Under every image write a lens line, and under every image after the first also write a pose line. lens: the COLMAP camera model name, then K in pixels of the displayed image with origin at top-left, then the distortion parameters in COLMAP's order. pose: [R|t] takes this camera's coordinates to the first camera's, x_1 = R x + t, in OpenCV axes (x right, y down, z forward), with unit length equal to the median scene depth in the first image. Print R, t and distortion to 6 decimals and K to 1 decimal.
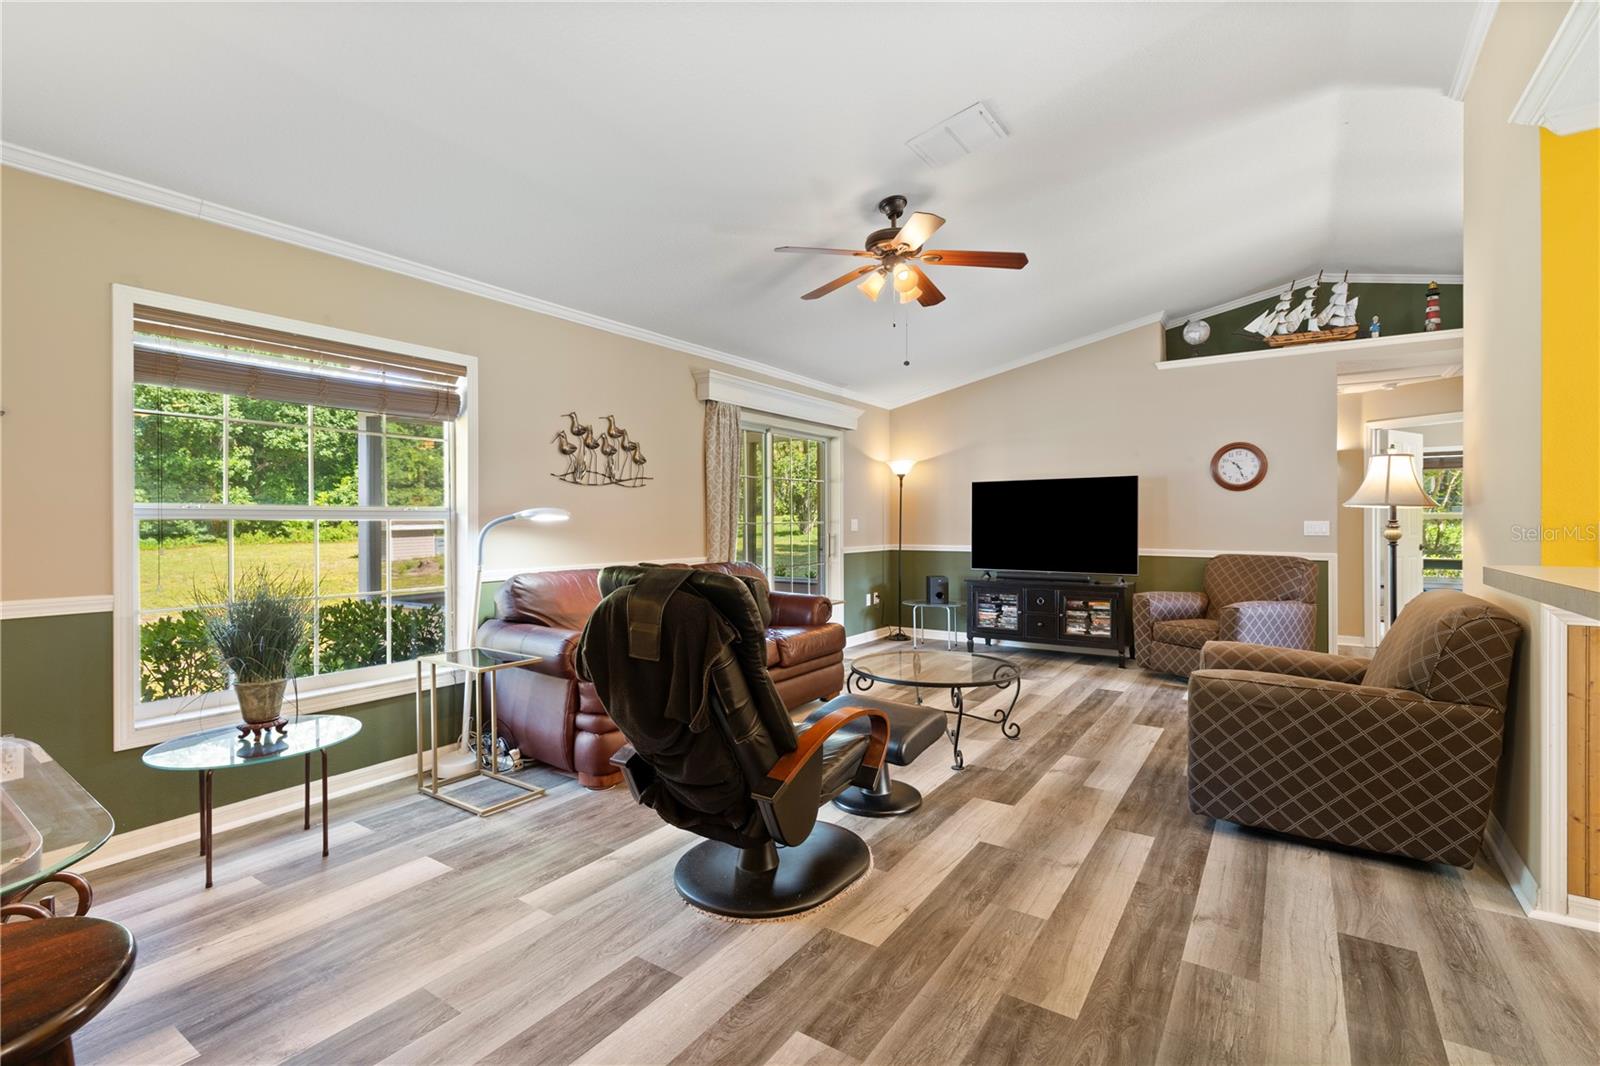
lens RADIAL K [[727.5, 0, 799.3], [0, 727.5, 521.9], [0, 0, 1]] dist [-0.004796, -0.001477]
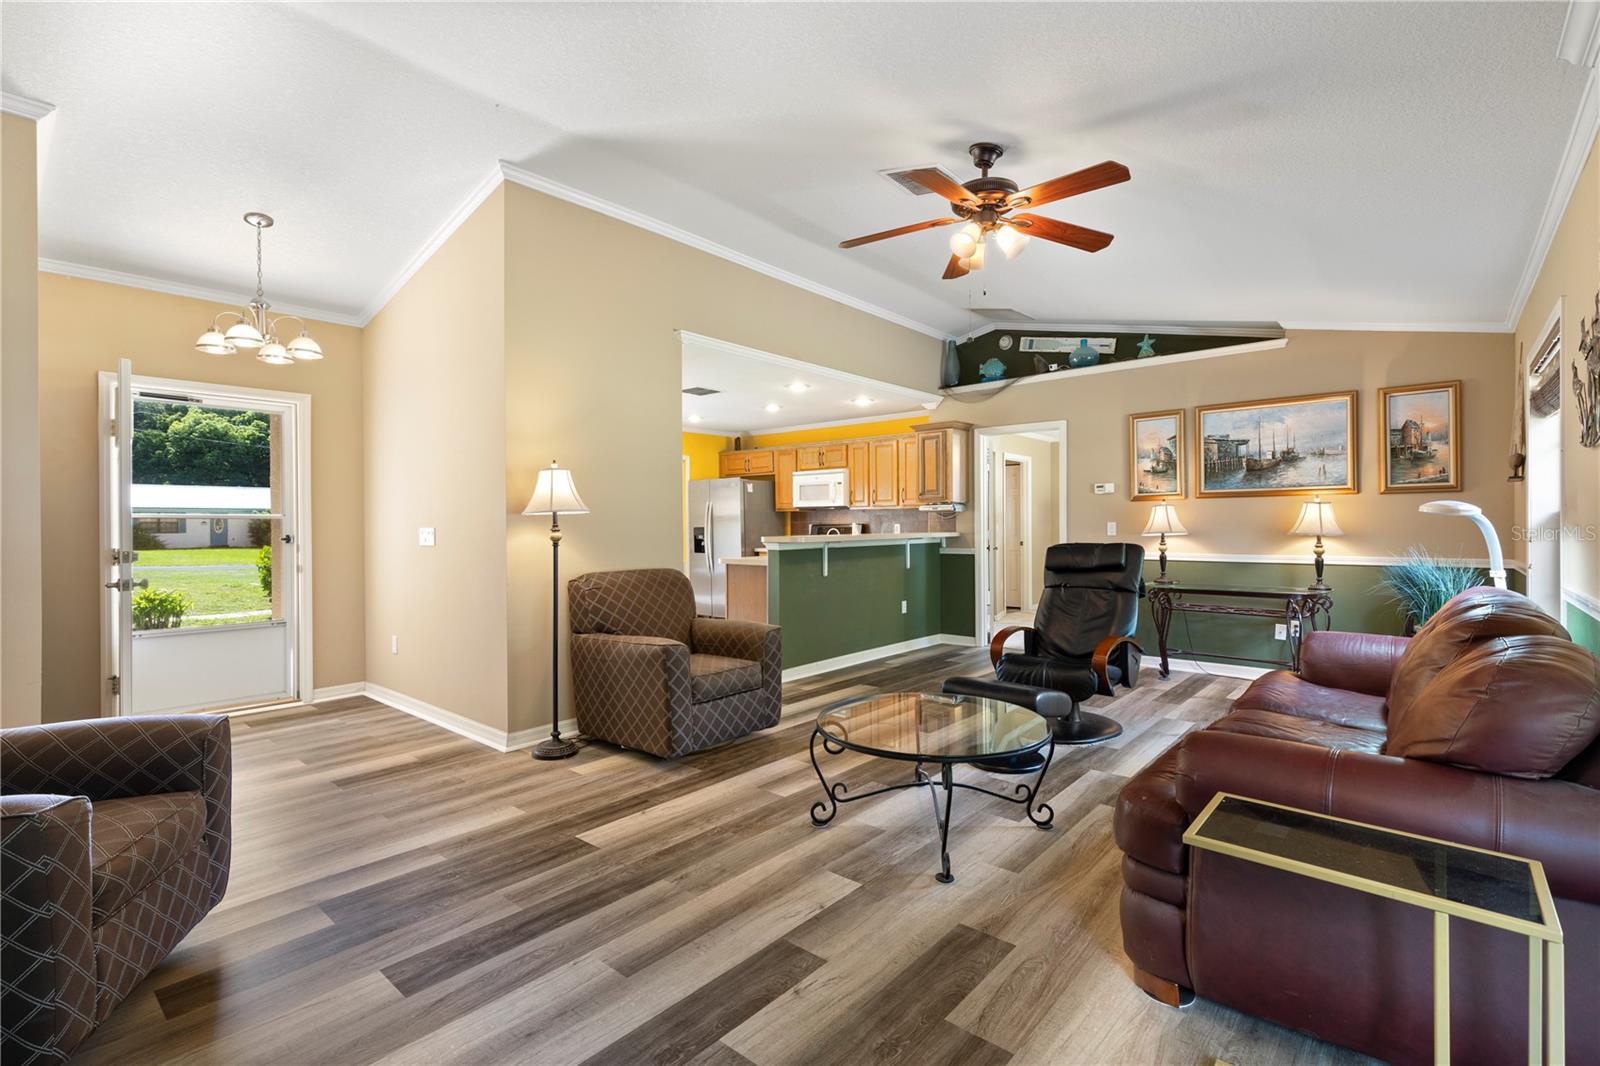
lens RADIAL K [[727.5, 0, 807.6], [0, 727.5, 529.5], [0, 0, 1]] dist [-0.004796, -0.001477]
pose [[-0.993718, 0.007746, 0.111649, 0.239600], [0.008636, 0.999935, 0.007494, 0.000655], [-0.111583, 0.008411, -0.993719, 1.836057]]
